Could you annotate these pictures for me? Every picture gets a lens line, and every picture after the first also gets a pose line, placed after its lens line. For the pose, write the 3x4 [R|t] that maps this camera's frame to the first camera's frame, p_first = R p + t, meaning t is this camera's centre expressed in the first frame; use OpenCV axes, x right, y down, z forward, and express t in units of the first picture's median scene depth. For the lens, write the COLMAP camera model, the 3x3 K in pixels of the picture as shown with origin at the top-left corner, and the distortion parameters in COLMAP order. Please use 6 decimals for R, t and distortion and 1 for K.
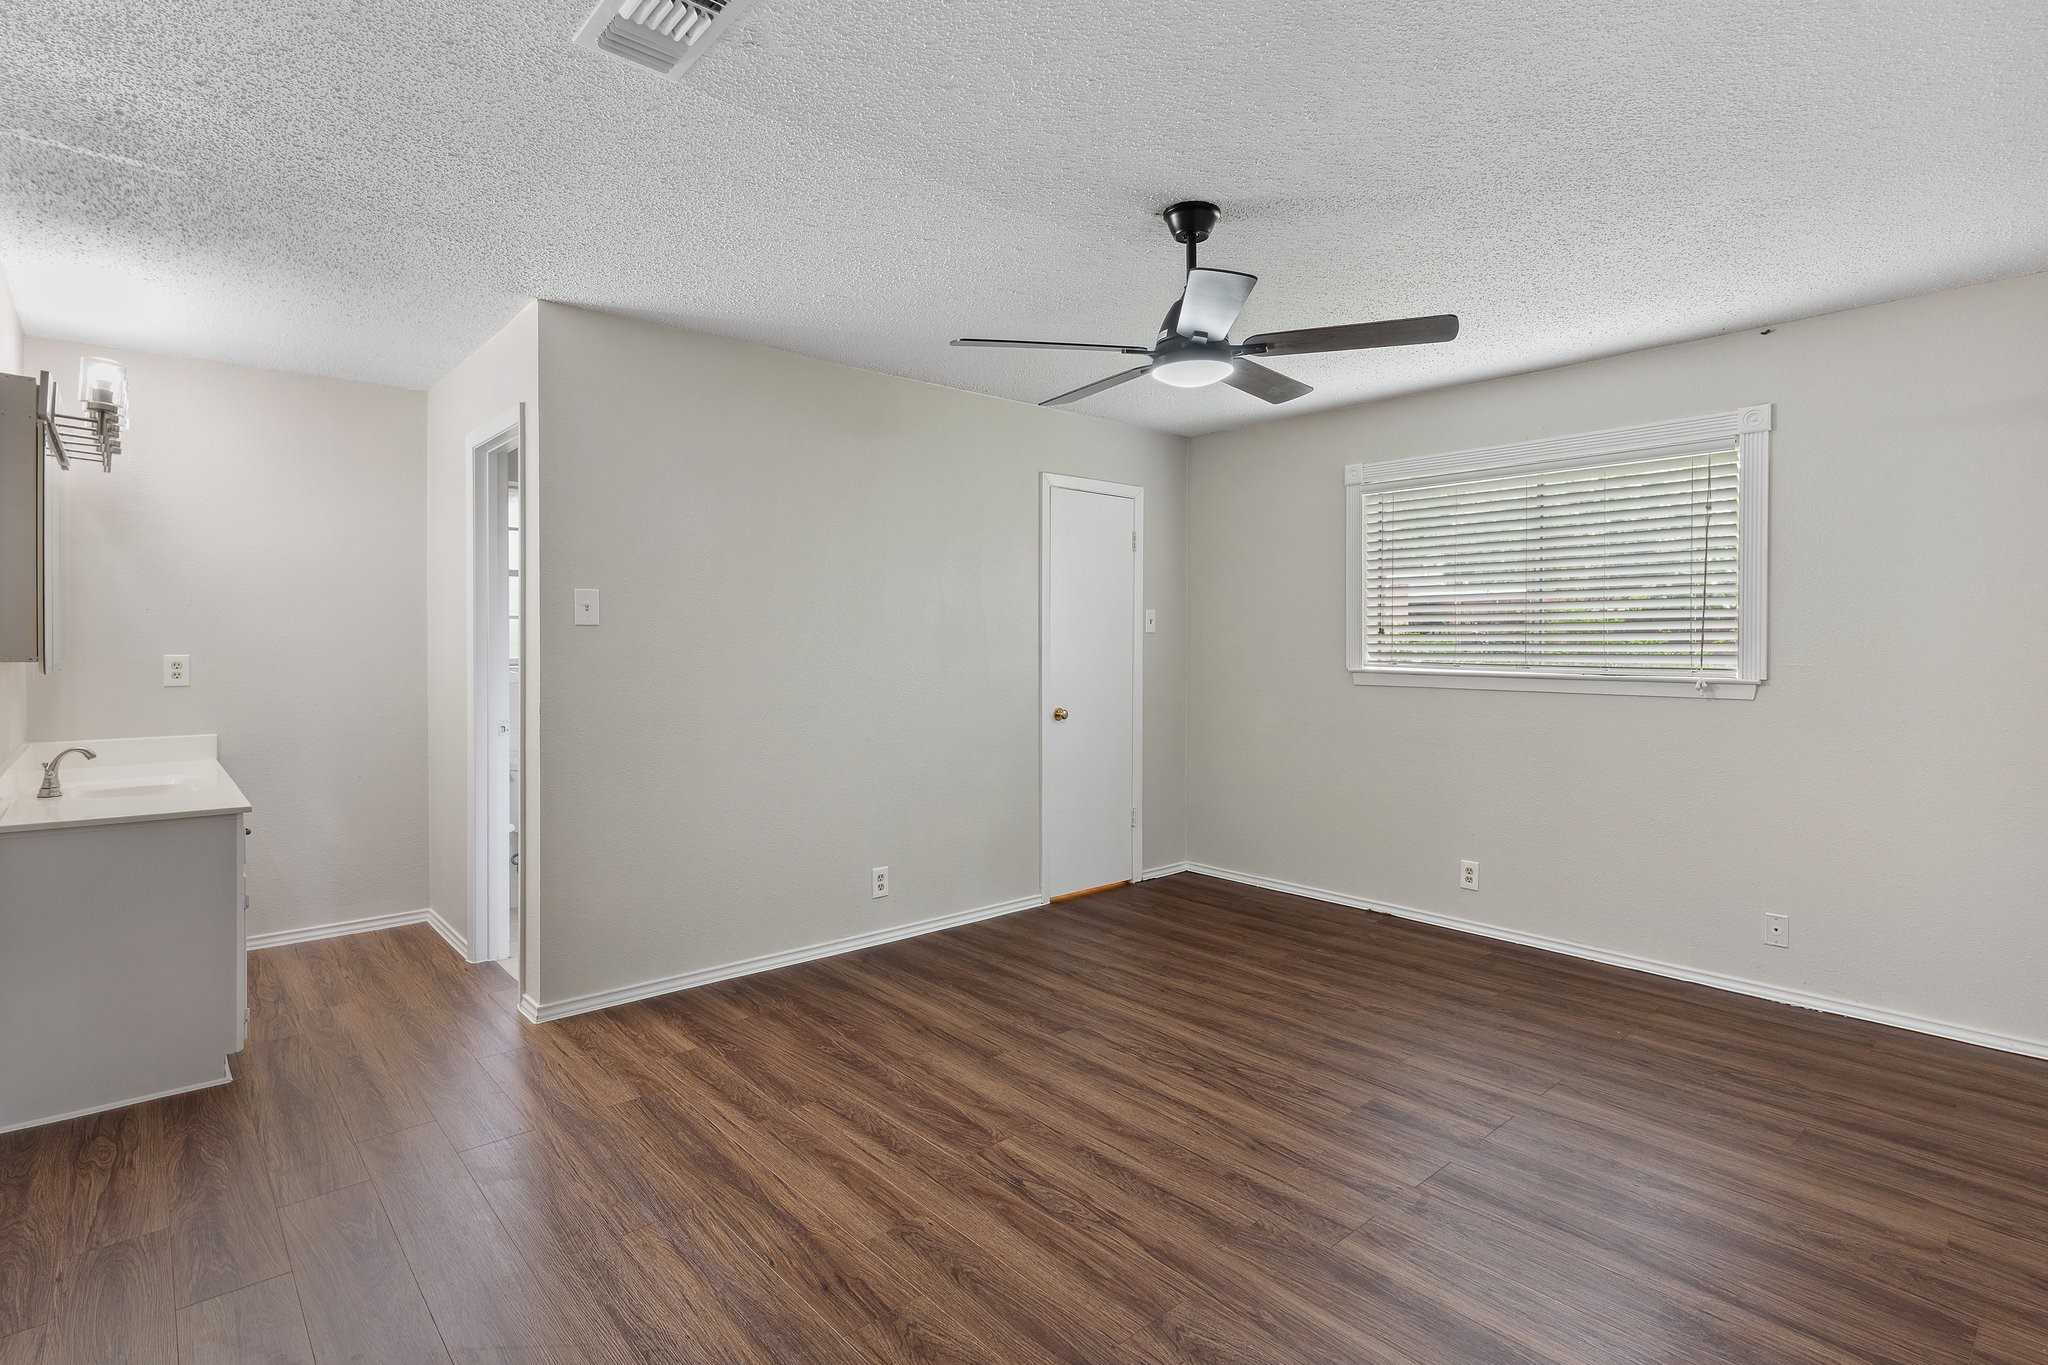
lens RADIAL K [[983.7, 0, 1025.3], [0, 983.7, 673.6], [0, 0, 1]] dist [-0.000013, 0.000168]
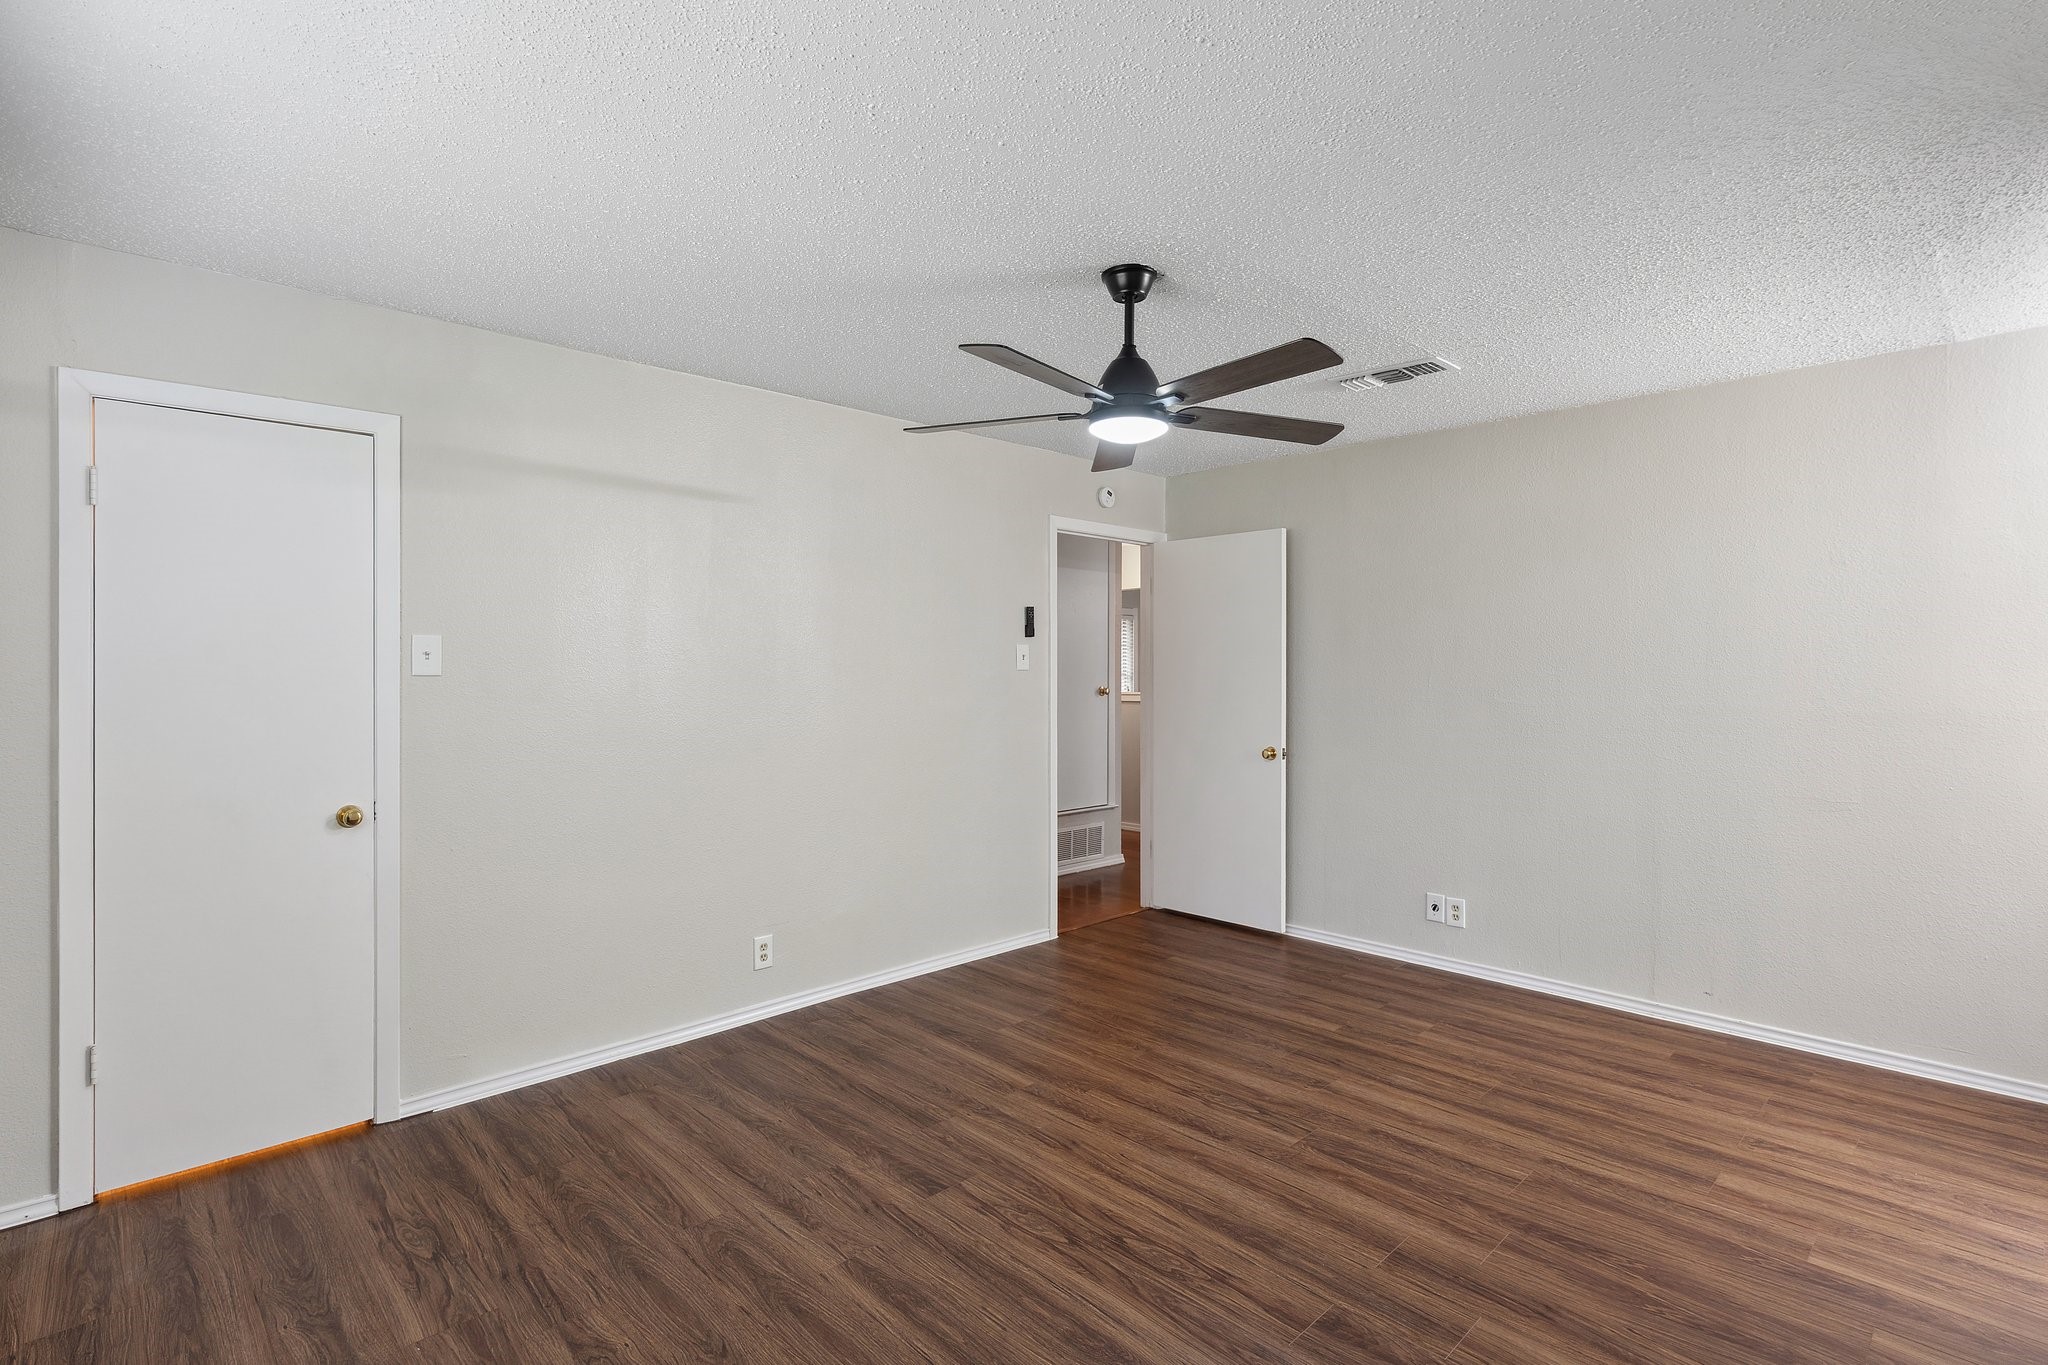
lens RADIAL K [[983.7, 0, 1018.0], [0, 983.7, 679.2], [0, 0, 1]] dist [-0.000013, 0.000168]
pose [[-0.998999, 0.001264, -0.044705, 0.318145], [-0.000235, 0.999438, 0.033523, -0.079578], [0.044723, 0.033500, -0.998438, 1.939240]]
